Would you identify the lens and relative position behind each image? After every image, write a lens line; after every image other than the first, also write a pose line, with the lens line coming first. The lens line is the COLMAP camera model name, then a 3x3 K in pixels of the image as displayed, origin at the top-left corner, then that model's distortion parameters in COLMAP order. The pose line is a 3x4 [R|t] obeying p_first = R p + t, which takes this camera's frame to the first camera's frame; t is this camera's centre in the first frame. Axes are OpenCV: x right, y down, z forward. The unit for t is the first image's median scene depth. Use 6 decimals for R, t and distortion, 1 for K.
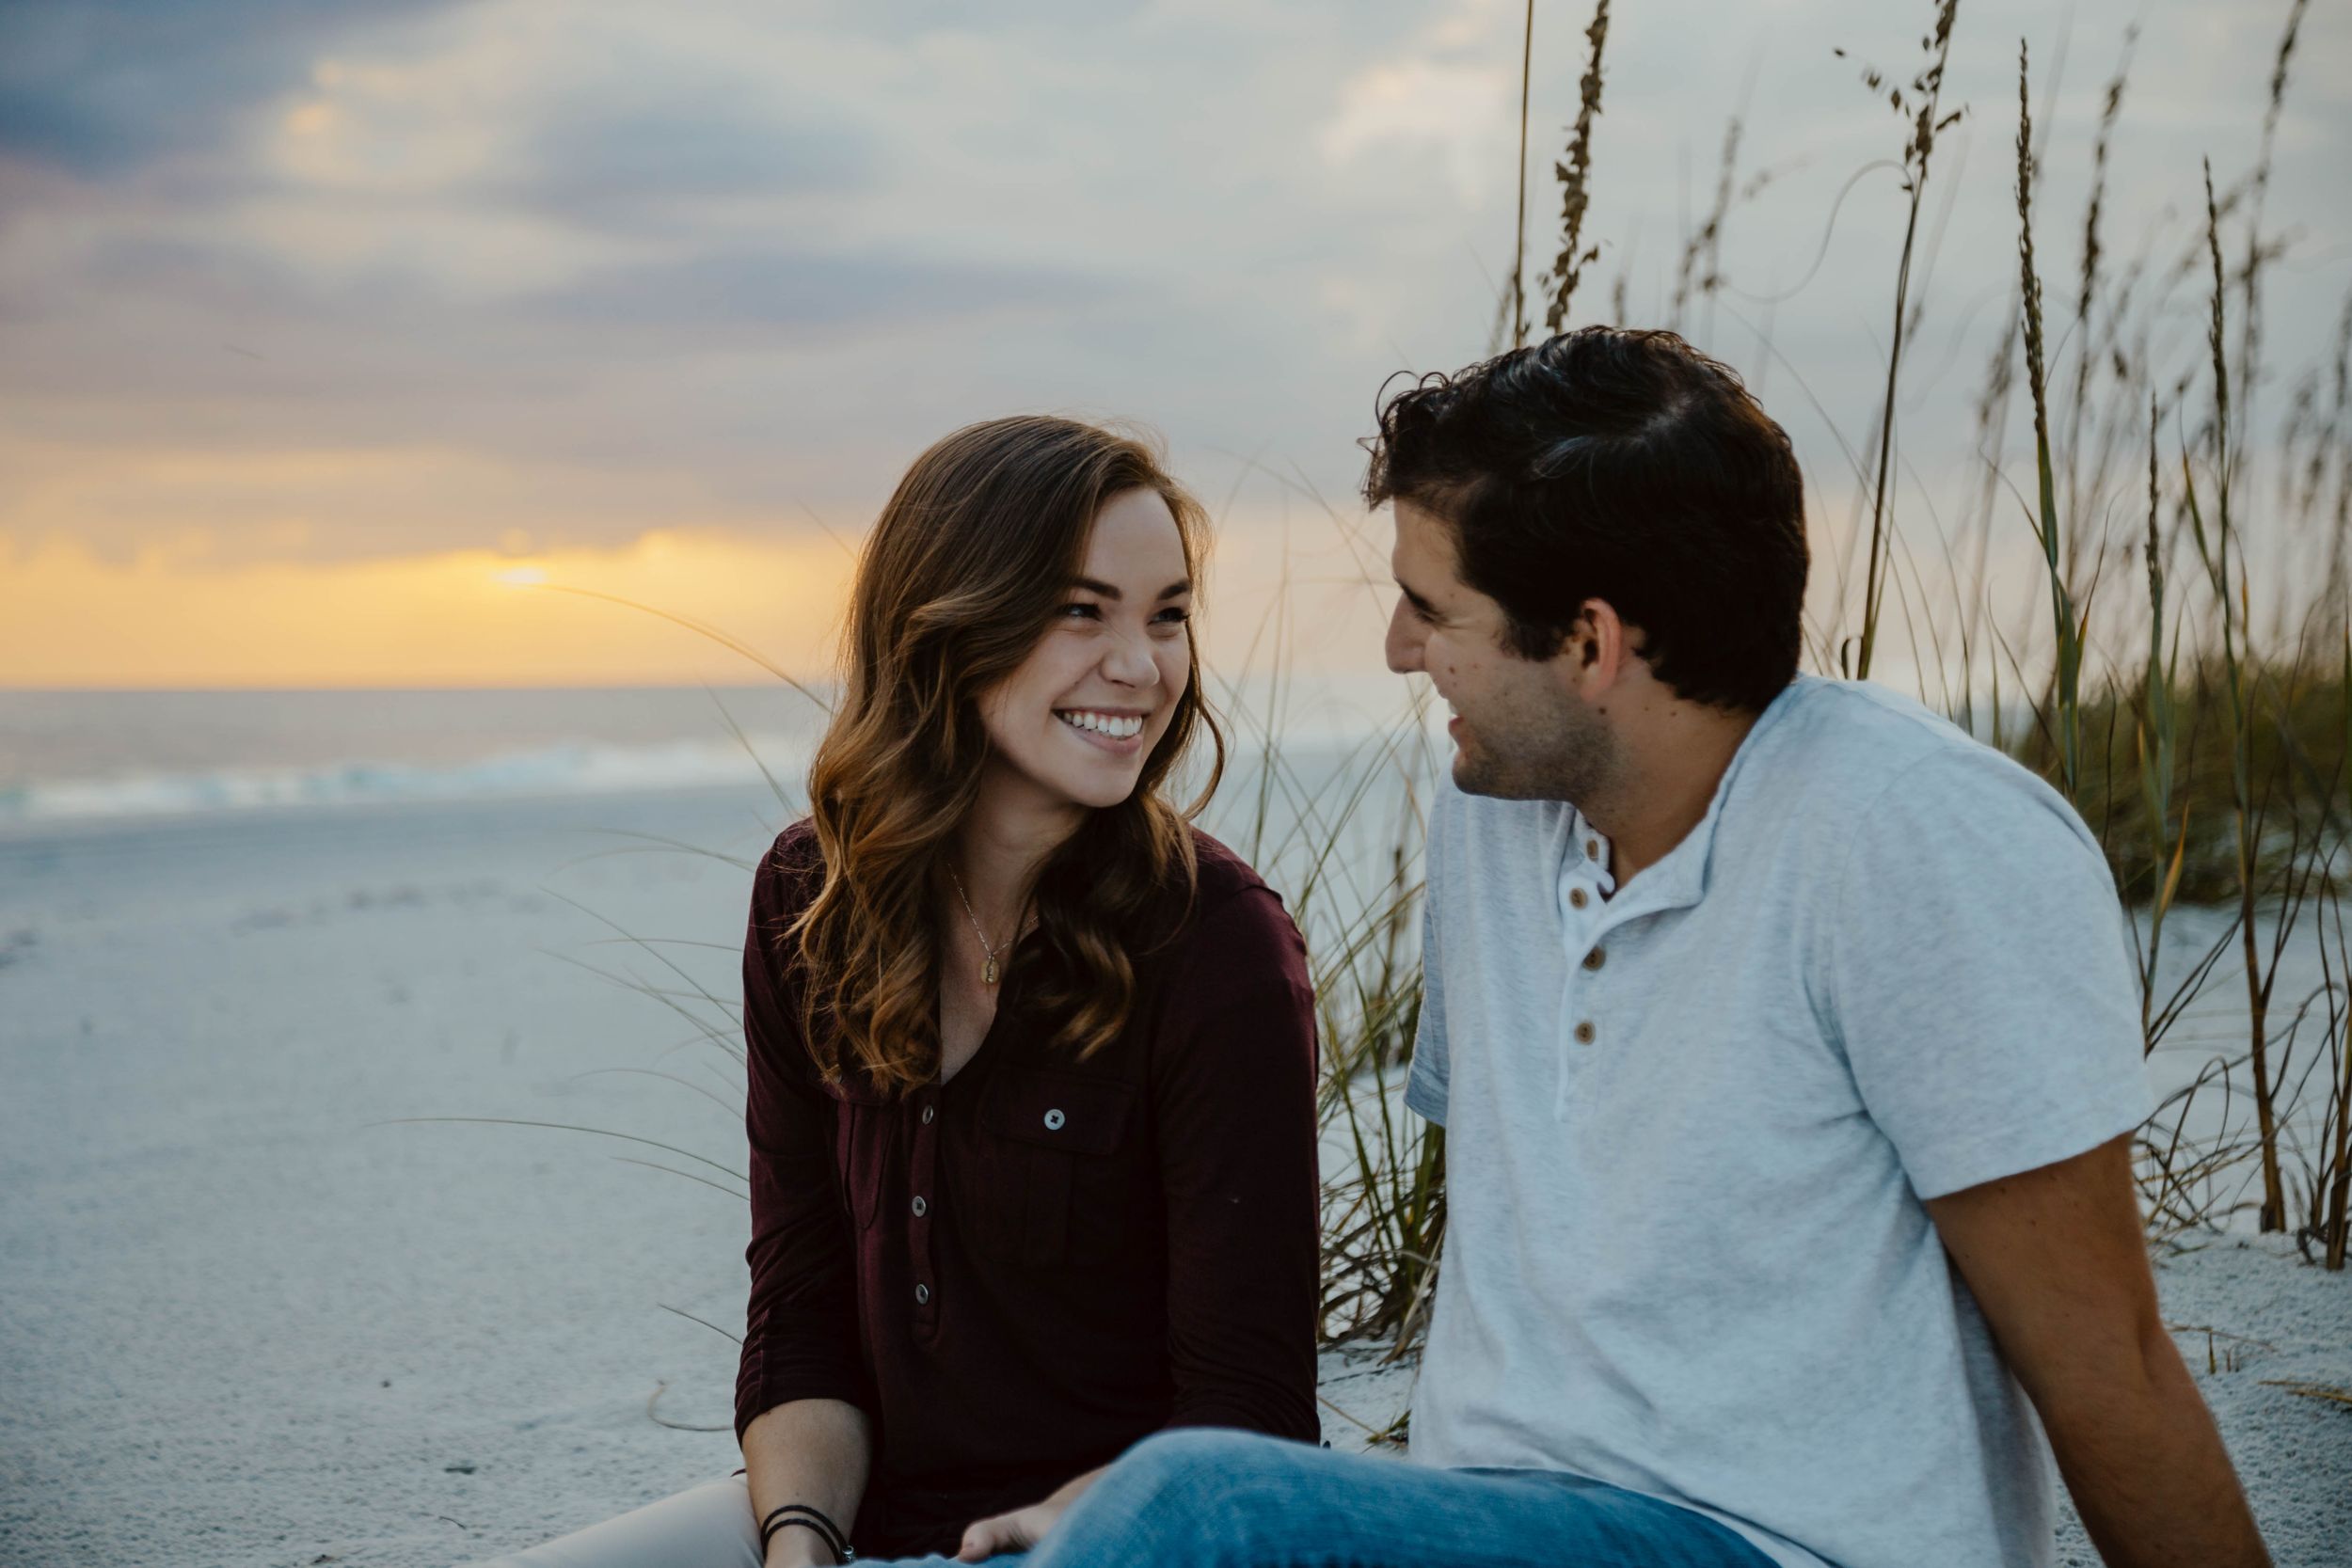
lens RADIAL K [[5211.8, 0, 1196.7], [0, 5211.8, 701.1], [0, 0, 1]] dist [0.371460, 0.000000]
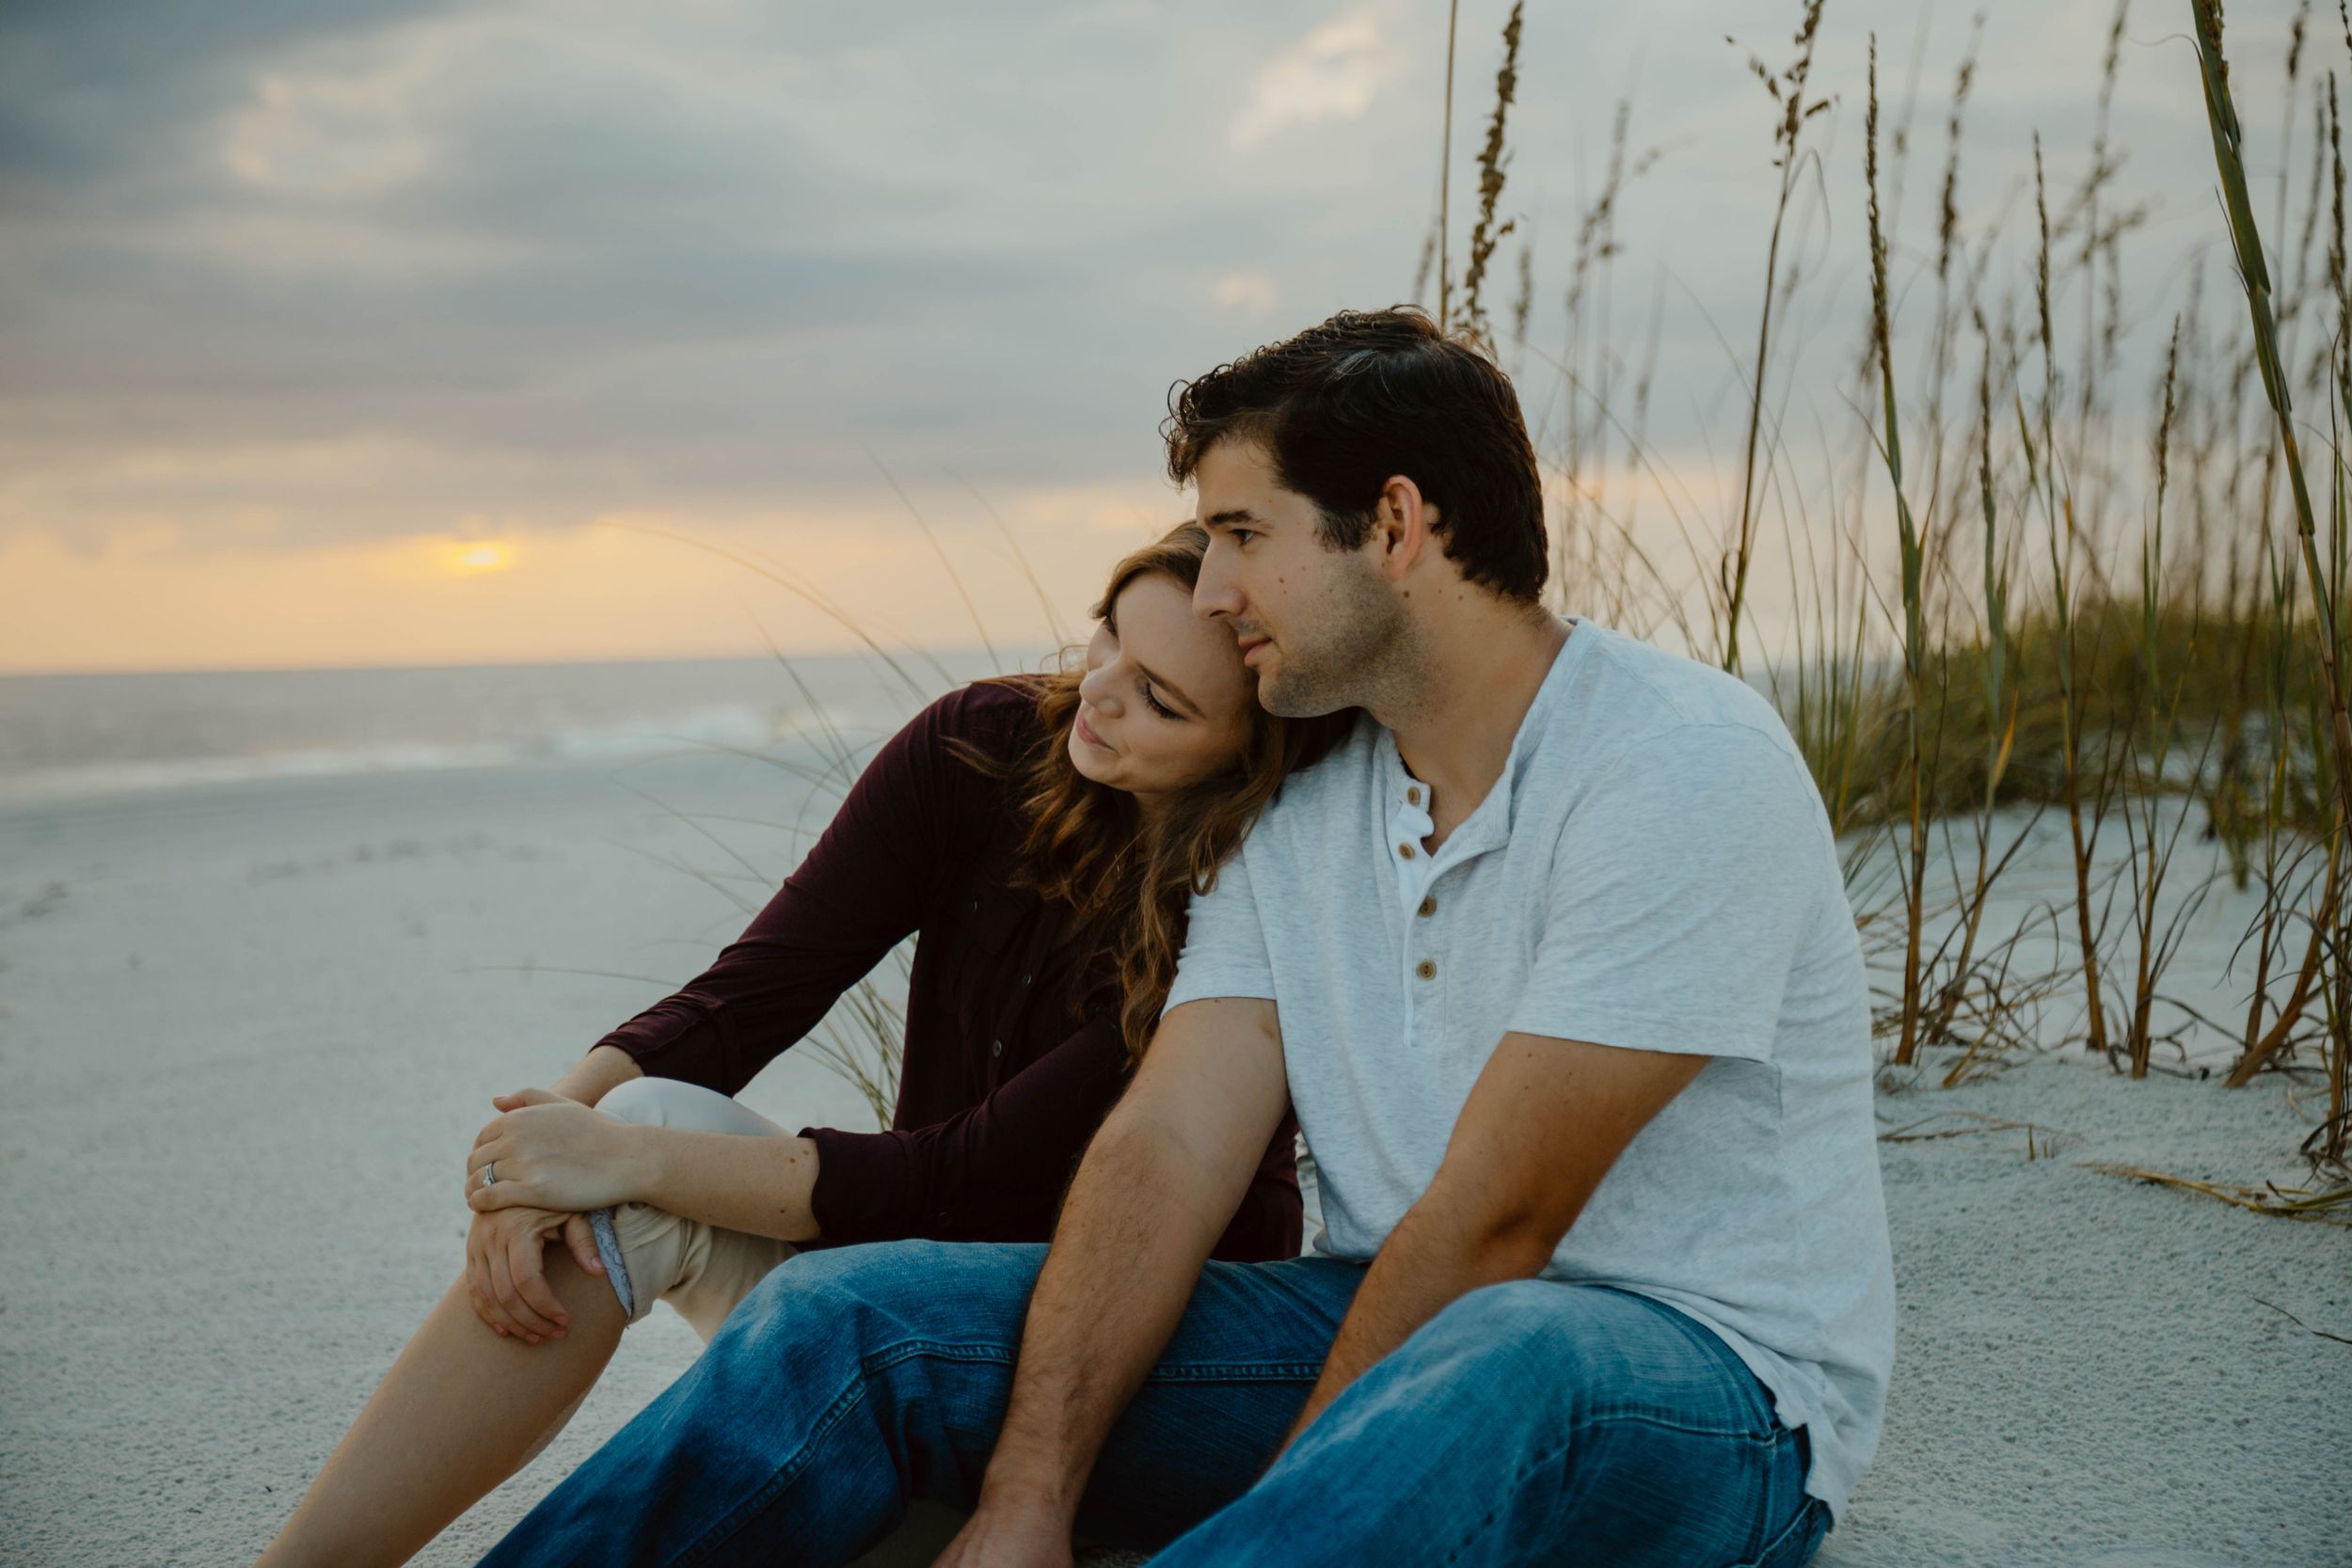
lens RADIAL K [[5220.9, 0, 1168.3], [0, 5220.9, 780.8], [0, 0, 1]] dist [0.329433, 0.000000]
pose [[0.999784, -0.018290, 0.009898, -0.010099], [0.018110, 0.999674, 0.017977, 0.013664], [-0.010224, -0.017794, 0.999789, -0.144311]]
